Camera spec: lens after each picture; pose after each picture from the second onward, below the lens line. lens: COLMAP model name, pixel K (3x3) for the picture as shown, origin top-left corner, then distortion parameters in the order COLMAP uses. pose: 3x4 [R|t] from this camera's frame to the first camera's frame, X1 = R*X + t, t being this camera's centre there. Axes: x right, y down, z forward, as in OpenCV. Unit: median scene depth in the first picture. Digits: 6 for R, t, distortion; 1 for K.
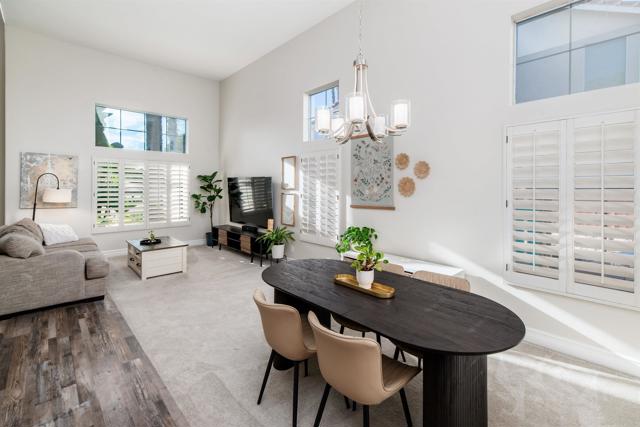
lens RADIAL K [[288.4, 0, 331.0], [0, 288.4, 188.4], [0, 0, 1]] dist [-0.000359, 0.000552]
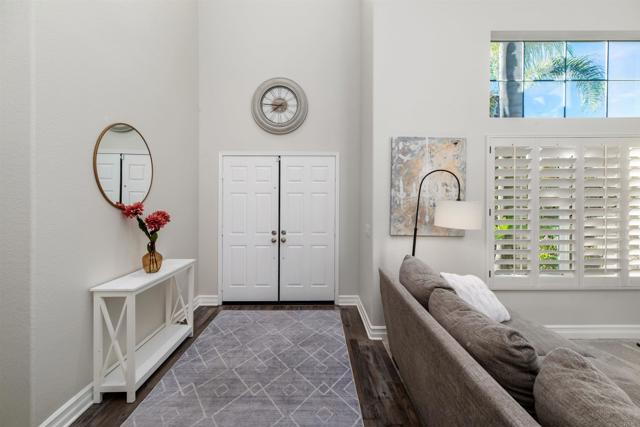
lens RADIAL K [[288.4, 0, 322.2], [0, 288.4, 207.0], [0, 0, 1]] dist [-0.000359, 0.000552]
pose [[0.711380, 0.011981, -0.702705, -0.704142], [-0.000899, 0.999869, 0.016136, 0.004765], [0.702807, -0.010847, 0.711298, 0.449011]]
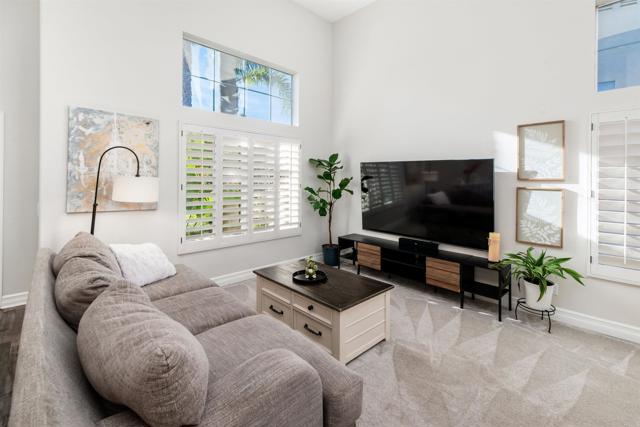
lens RADIAL K [[288.4, 0, 324.7], [0, 288.4, 182.9], [0, 0, 1]] dist [-0.000359, 0.000552]
pose [[0.999949, 0.010018, -0.000922, -0.551889], [-0.010014, 0.999941, 0.004251, 0.008027], [0.000964, -0.004241, 0.999991, 0.429825]]
